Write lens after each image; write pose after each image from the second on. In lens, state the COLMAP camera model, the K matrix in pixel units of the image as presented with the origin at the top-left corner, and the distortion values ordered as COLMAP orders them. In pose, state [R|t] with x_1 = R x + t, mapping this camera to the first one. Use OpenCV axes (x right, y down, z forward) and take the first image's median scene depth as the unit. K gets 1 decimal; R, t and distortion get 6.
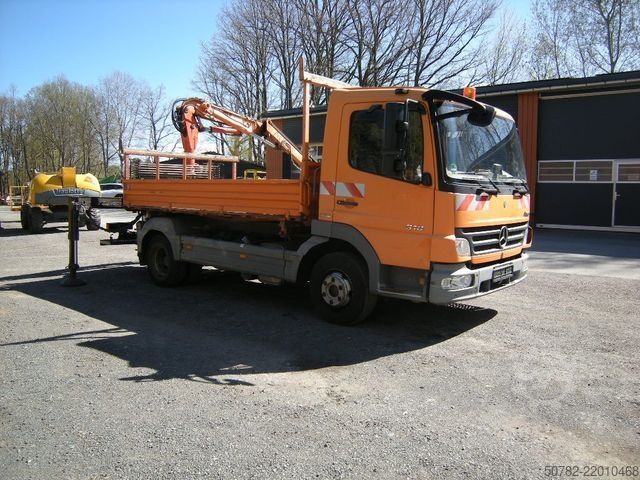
lens RADIAL K [[534.3, 0, 320.0], [0, 534.3, 240.0], [0, 0, 1]] dist [-0.135695, 0.067466]
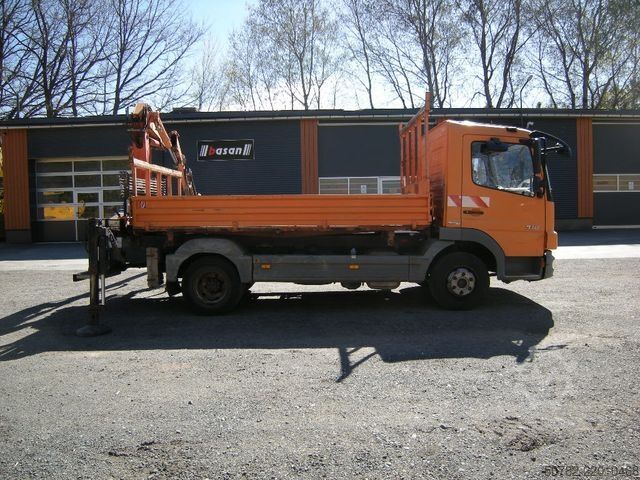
lens RADIAL K [[534.3, 0, 320.0], [0, 534.3, 240.0], [0, 0, 1]] dist [-0.135695, 0.067466]
pose [[0.755609, -0.062327, 0.652051, -0.778886], [0.082467, 0.996594, -0.000304, -0.024903], [-0.649811, 0.054002, 0.758175, 0.206572]]
